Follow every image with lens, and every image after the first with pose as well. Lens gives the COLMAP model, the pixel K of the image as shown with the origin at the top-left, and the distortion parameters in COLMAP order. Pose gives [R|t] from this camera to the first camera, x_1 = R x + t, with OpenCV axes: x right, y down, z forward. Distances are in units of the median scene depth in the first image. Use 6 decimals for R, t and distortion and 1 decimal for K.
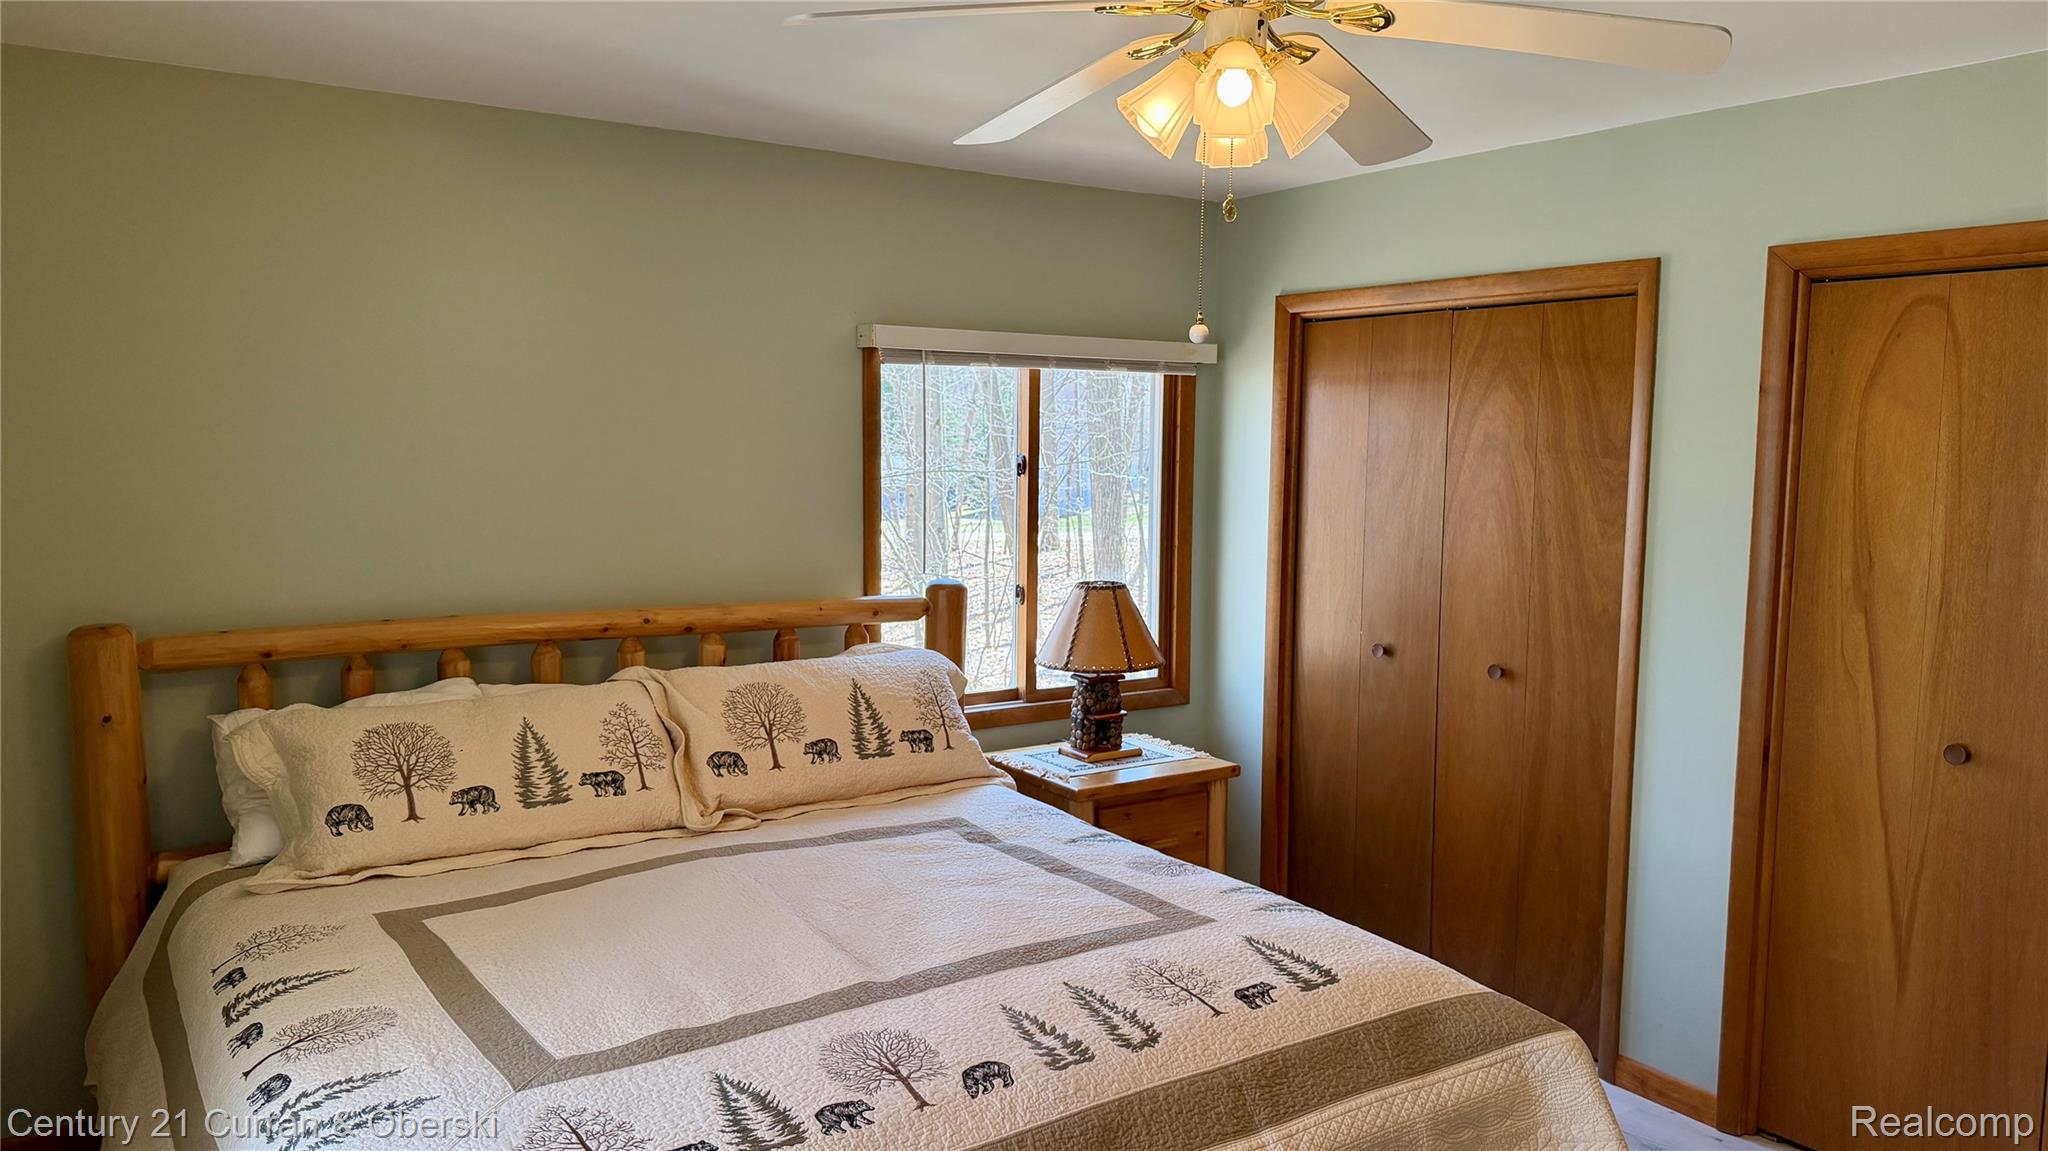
lens RADIAL K [[1457.4, 0, 1017.1], [0, 1457.4, 565.1], [0, 0, 1]] dist [0.155123, -0.258893]
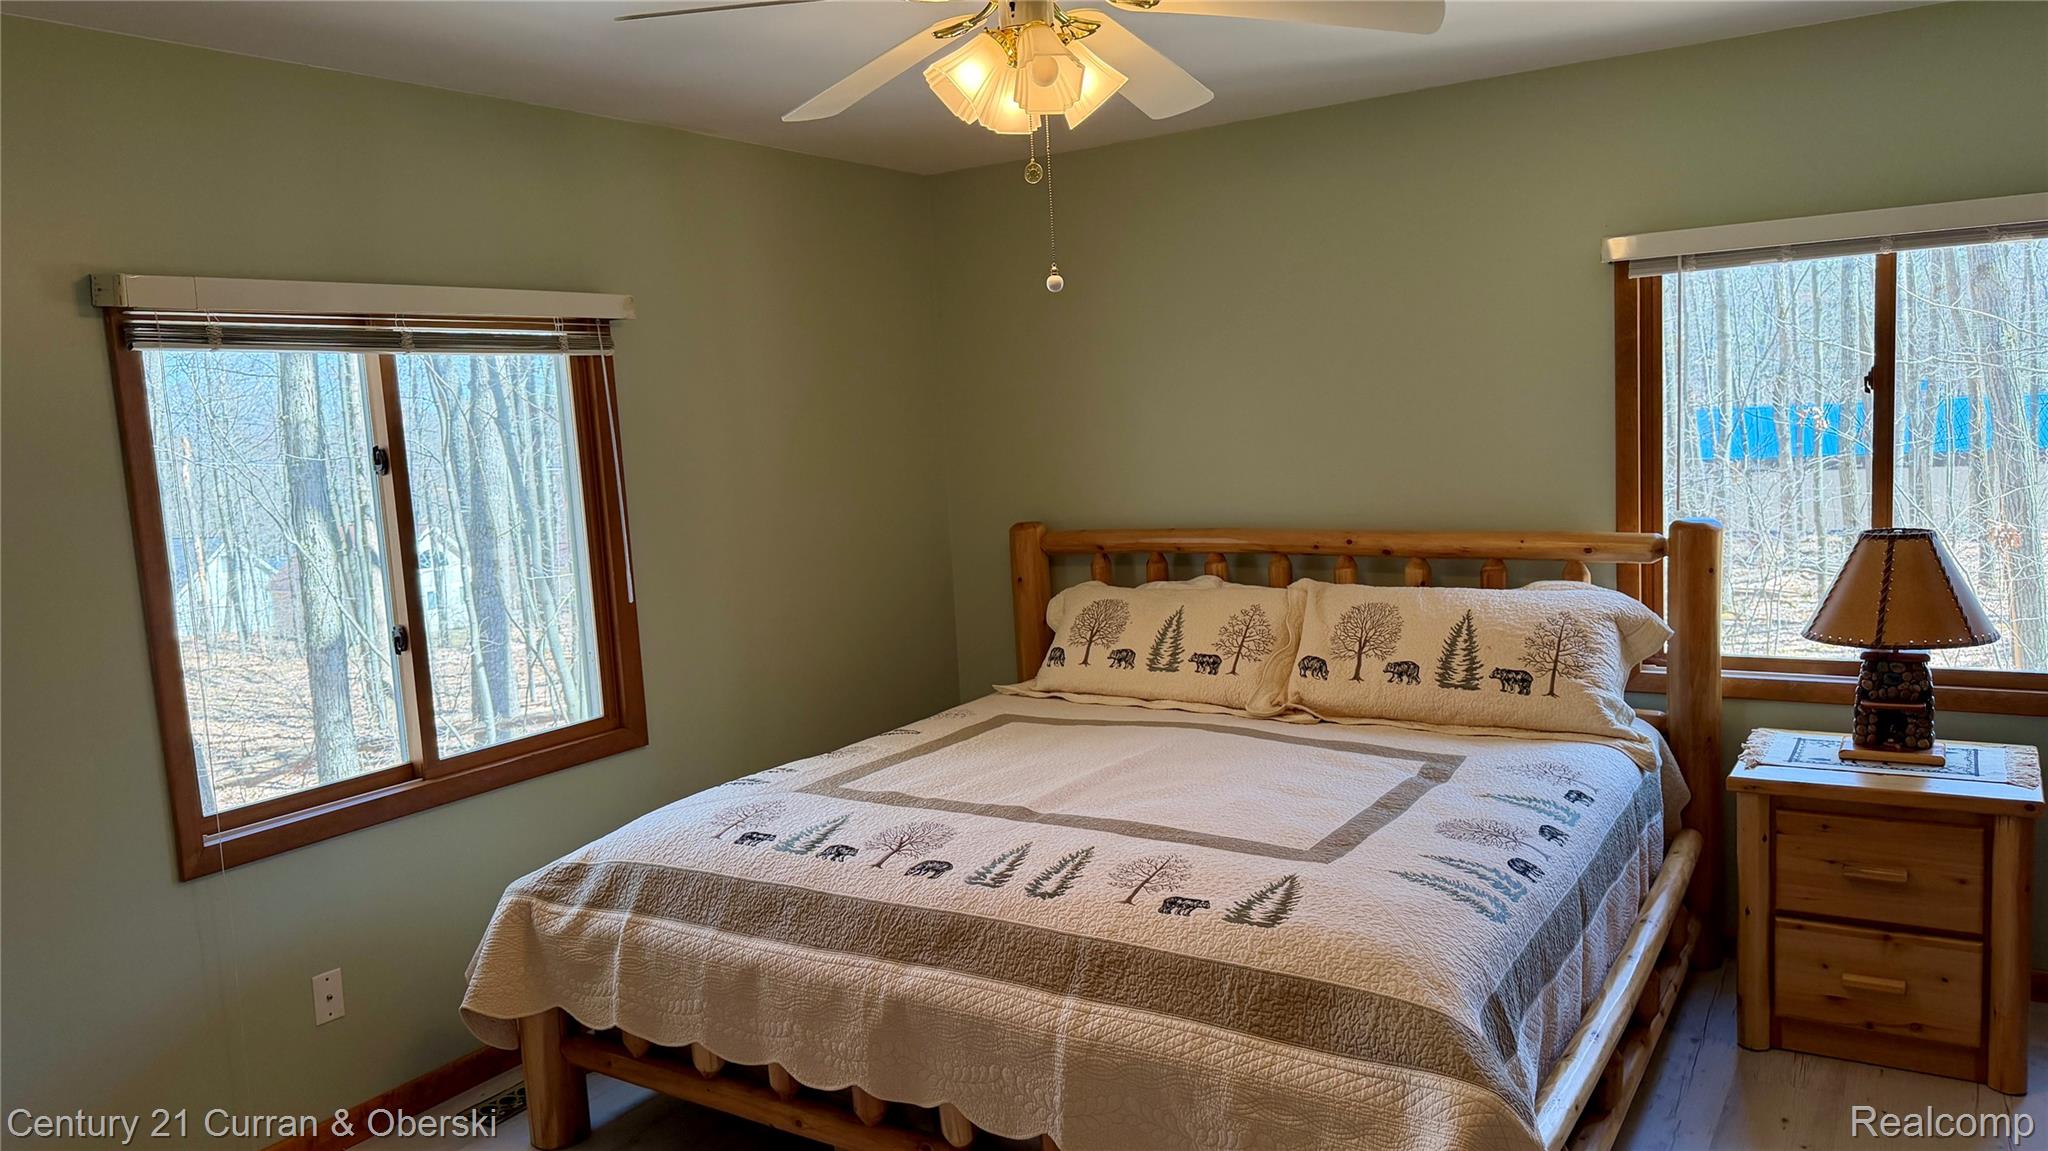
lens RADIAL K [[1457.4, 0, 1017.1], [0, 1457.4, 565.1], [0, 0, 1]] dist [0.155123, -0.258893]
pose [[0.368873, 0.063330, -0.927320, 0.804827], [-0.025616, 0.997990, 0.057966, -0.004131], [0.929127, 0.002372, 0.369754, 0.384415]]
